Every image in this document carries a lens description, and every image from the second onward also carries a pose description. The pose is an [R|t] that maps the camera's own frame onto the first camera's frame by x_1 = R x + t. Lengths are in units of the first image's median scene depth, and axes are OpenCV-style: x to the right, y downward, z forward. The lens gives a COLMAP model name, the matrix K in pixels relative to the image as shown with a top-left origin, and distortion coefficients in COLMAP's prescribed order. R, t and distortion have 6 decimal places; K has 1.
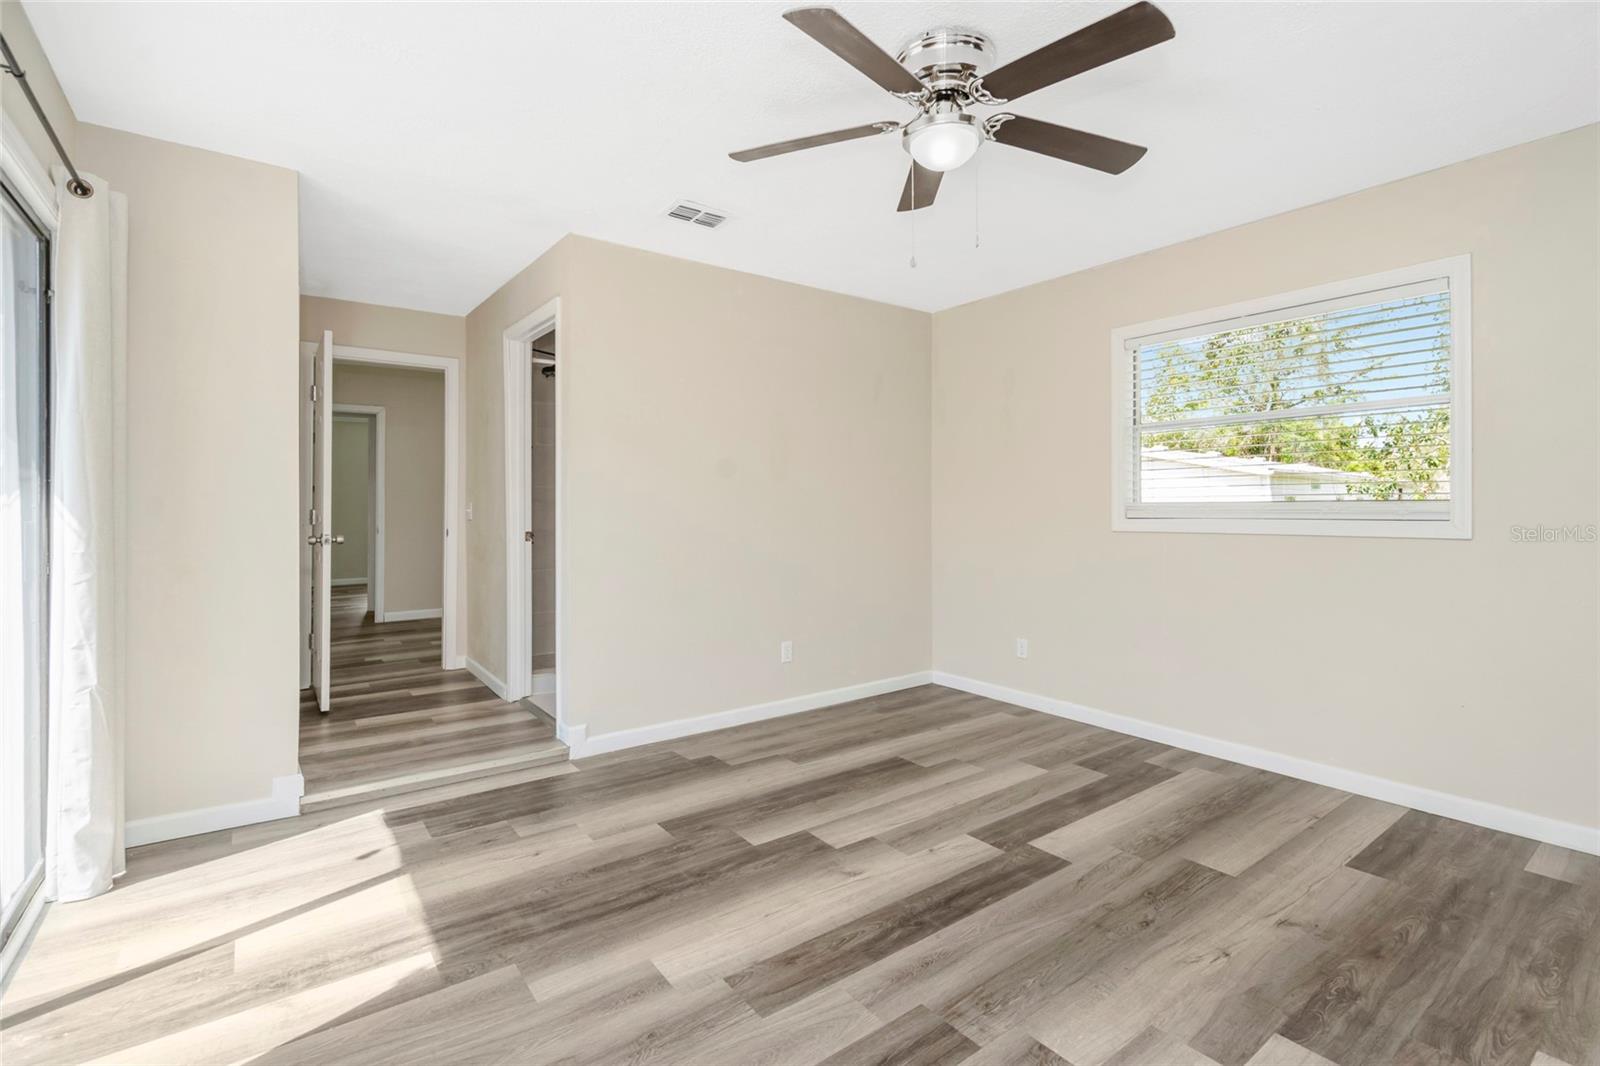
lens RADIAL K [[733.1, 0, 801.4], [0, 733.1, 510.9], [0, 0, 1]] dist [-0.006959, 0.003066]
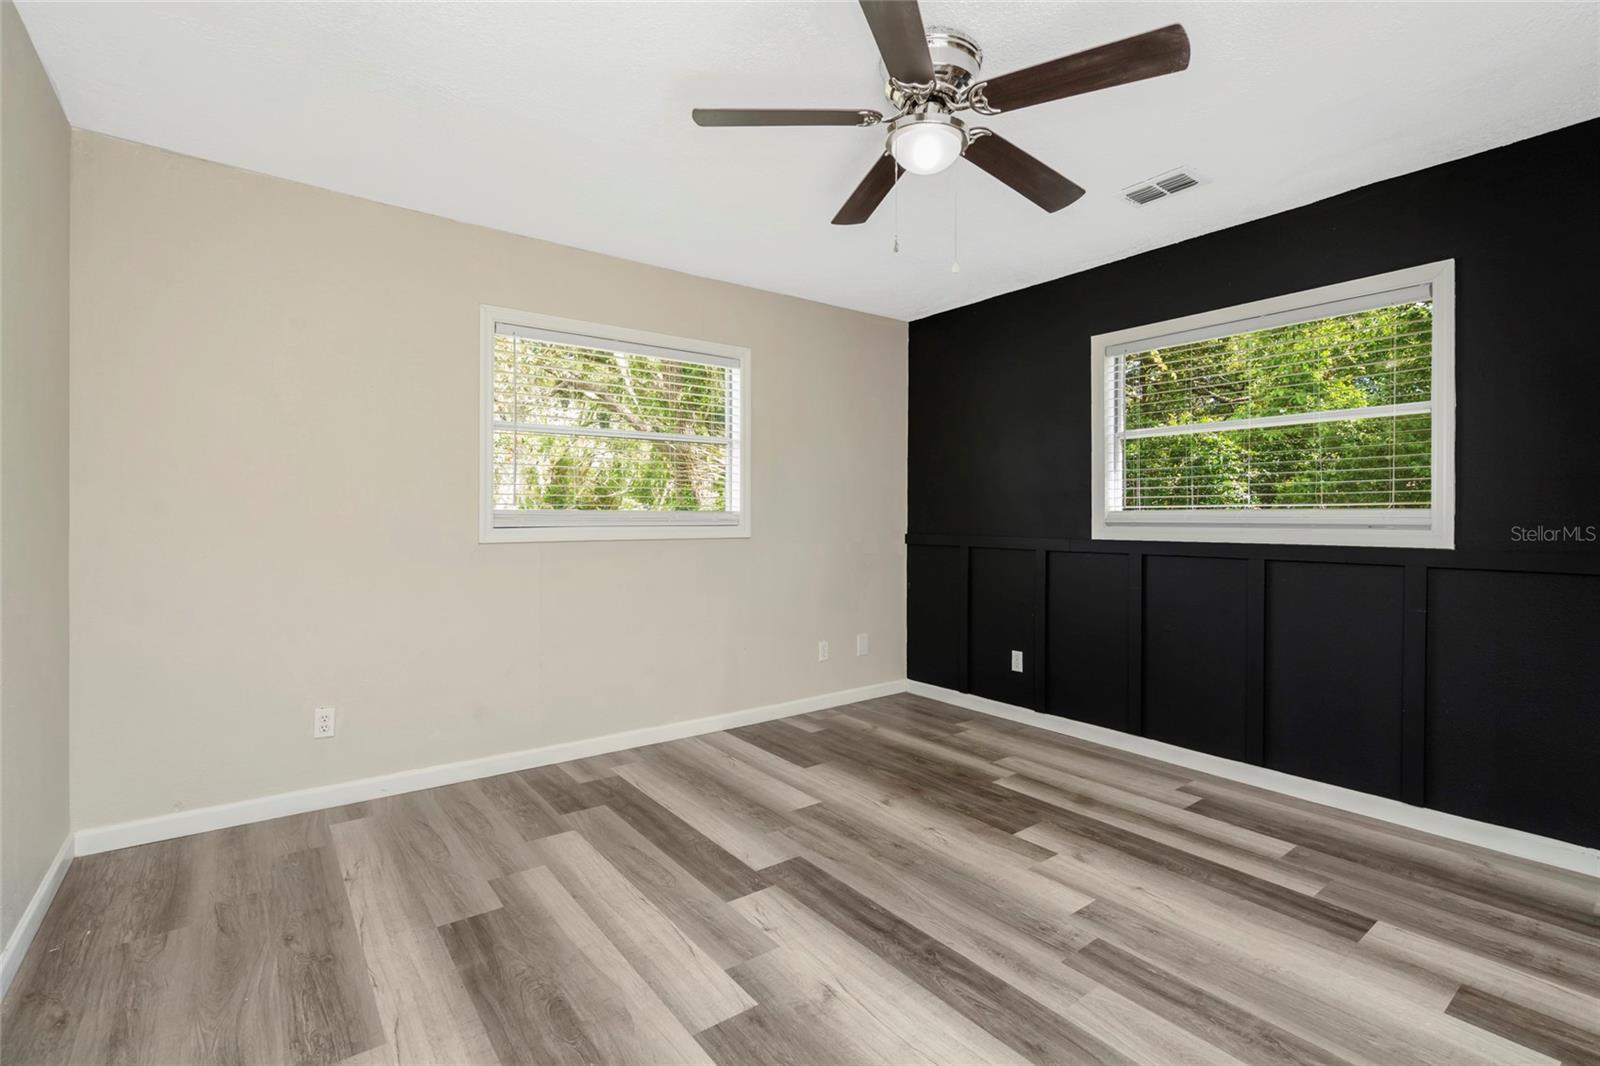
lens RADIAL K [[733.1, 0, 801.0], [0, 733.1, 529.8], [0, 0, 1]] dist [-0.006959, 0.003066]
pose [[-0.009926, -0.017879, 0.999791, -0.678012], [-0.000495, 0.999840, 0.017875, -0.007216], [-0.999951, -0.000317, -0.009933, 1.012814]]
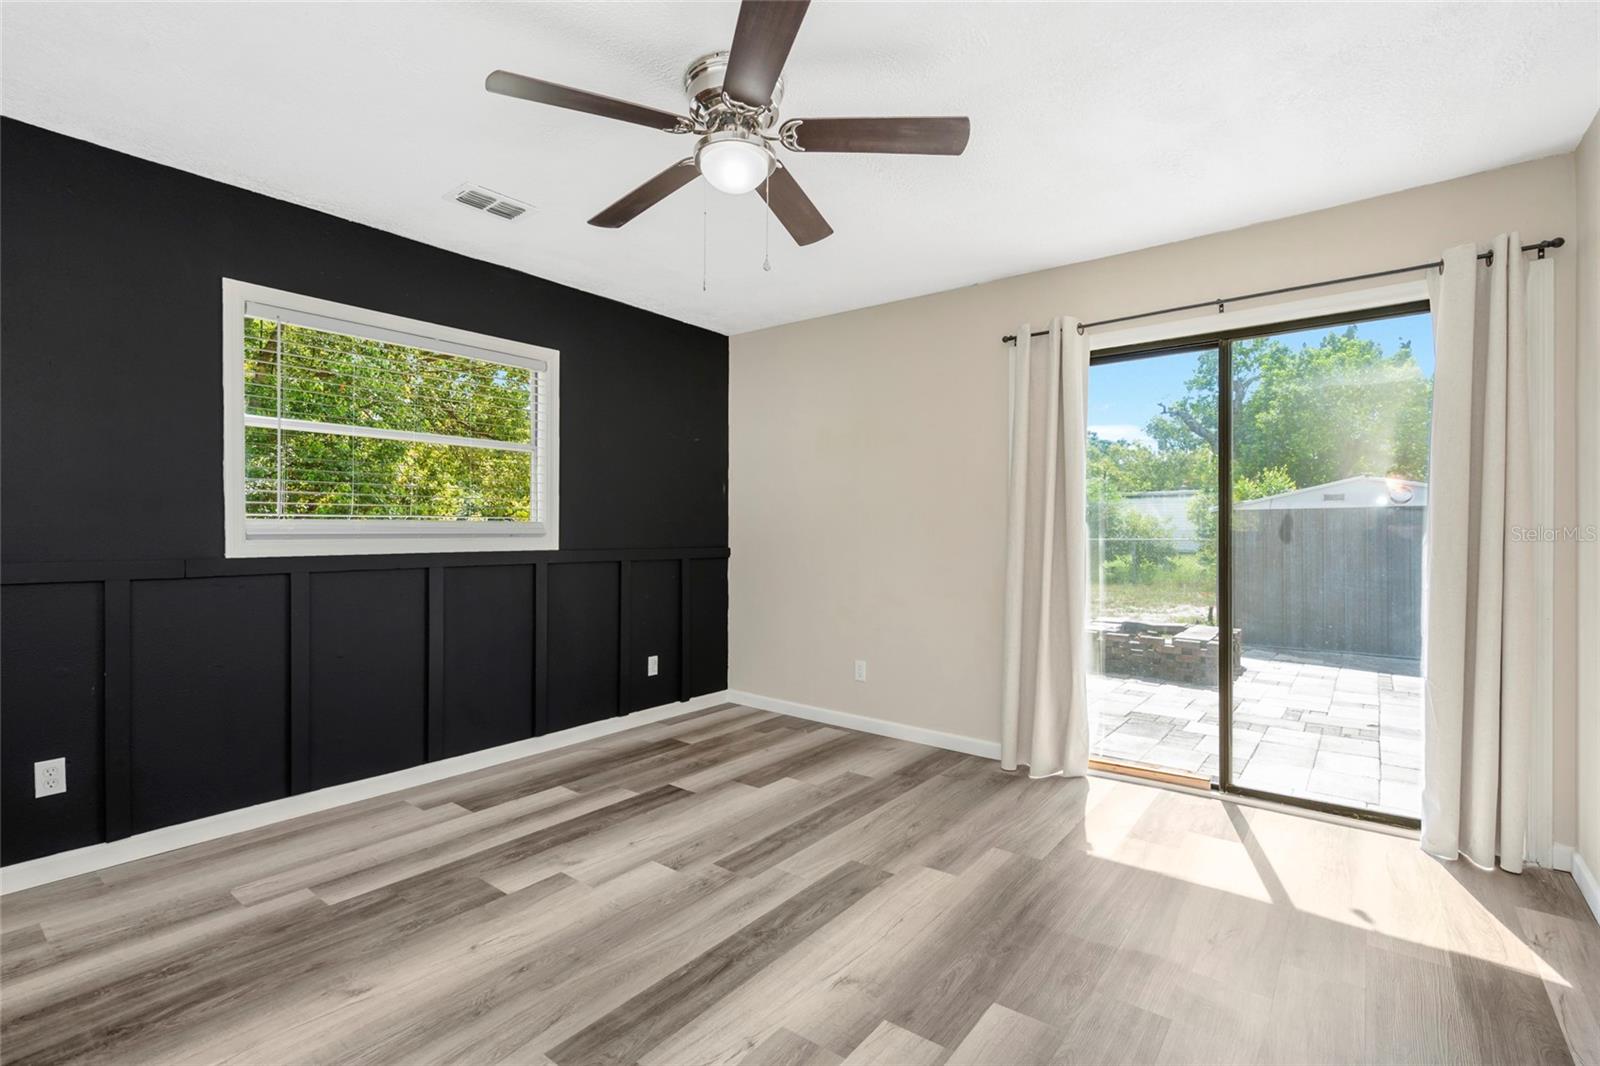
lens RADIAL K [[733.1, 0, 814.3], [0, 733.1, 538.6], [0, 0, 1]] dist [-0.006959, 0.003066]
pose [[-0.958899, 0.000506, -0.283749, 0.323608], [-0.002953, 0.999926, 0.011762, -0.004067], [0.283734, 0.012117, -0.958827, 1.719910]]
